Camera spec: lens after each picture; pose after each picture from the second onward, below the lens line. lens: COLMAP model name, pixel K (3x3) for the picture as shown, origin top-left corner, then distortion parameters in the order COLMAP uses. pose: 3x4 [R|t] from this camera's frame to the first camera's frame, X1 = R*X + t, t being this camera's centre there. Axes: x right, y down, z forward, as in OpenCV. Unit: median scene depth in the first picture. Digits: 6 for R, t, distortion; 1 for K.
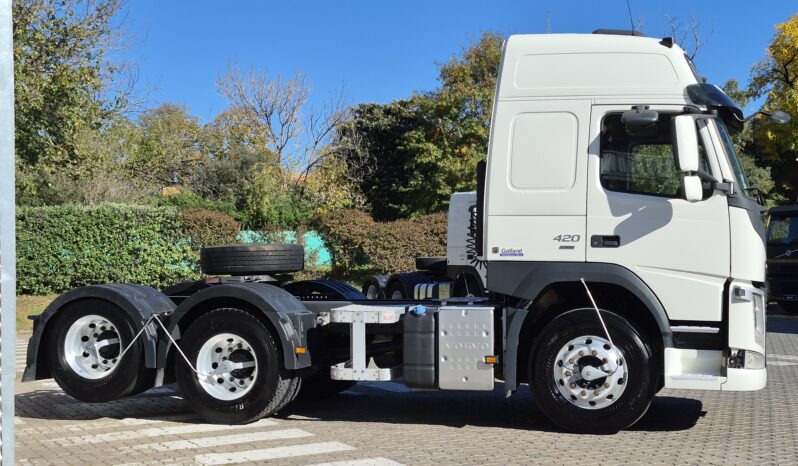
lens RADIAL K [[1089.4, 0, 399.0], [0, 1089.4, 233.0], [0, 0, 1]] dist [-0.023464, -0.026329]
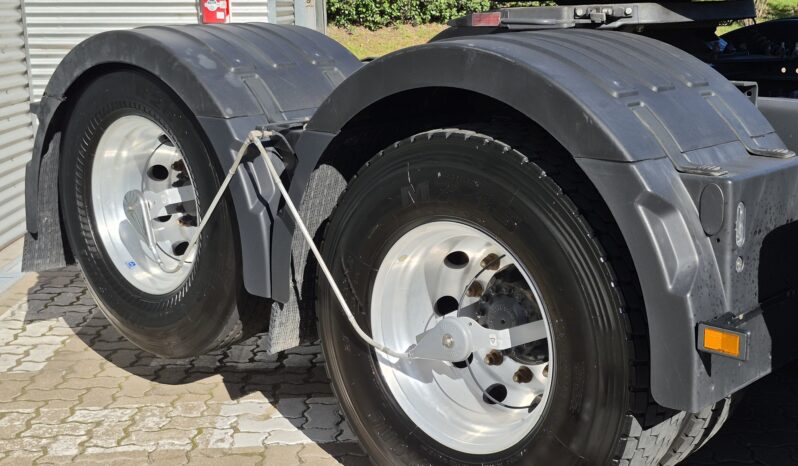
lens RADIAL K [[1089.4, 0, 399.0], [0, 1089.4, 233.0], [0, 0, 1]] dist [-0.023464, -0.026329]
pose [[0.898702, 0.092484, -0.428698, -0.053051], [0.018101, 0.968857, 0.246960, 0.026667], [0.438187, -0.229703, 0.869039, 0.743376]]
